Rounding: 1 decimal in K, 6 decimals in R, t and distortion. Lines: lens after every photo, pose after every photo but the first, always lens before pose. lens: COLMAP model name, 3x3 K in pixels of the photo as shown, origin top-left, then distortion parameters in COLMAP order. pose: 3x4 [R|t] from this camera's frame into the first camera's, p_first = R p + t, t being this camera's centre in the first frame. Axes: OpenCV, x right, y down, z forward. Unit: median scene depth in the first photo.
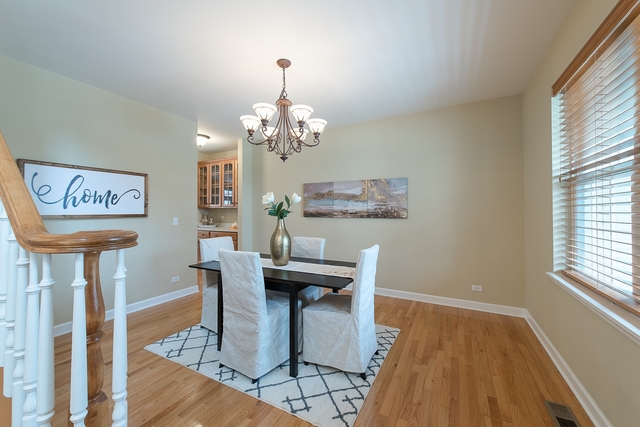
lens RADIAL K [[250.8, 0, 319.0], [0, 250.8, 210.5], [0, 0, 1]] dist [0.015771, -0.000847]
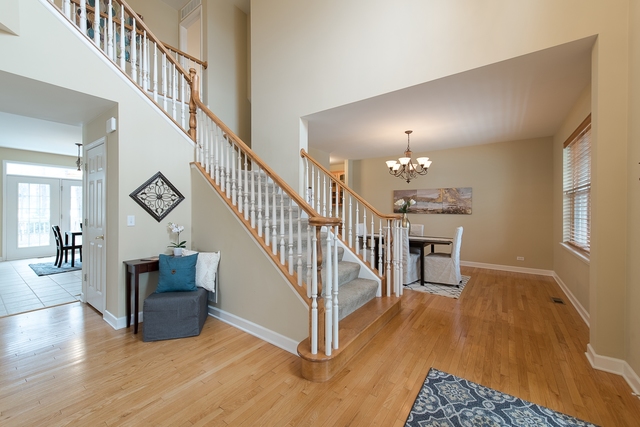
lens RADIAL K [[250.8, 0, 321.3], [0, 250.8, 210.2], [0, 0, 1]] dist [0.015771, -0.000847]
pose [[0.990921, 0.005678, -0.134329, -0.420007], [-0.004488, 0.999948, 0.009167, -0.003171], [0.134374, -0.008481, 0.990894, -0.774626]]
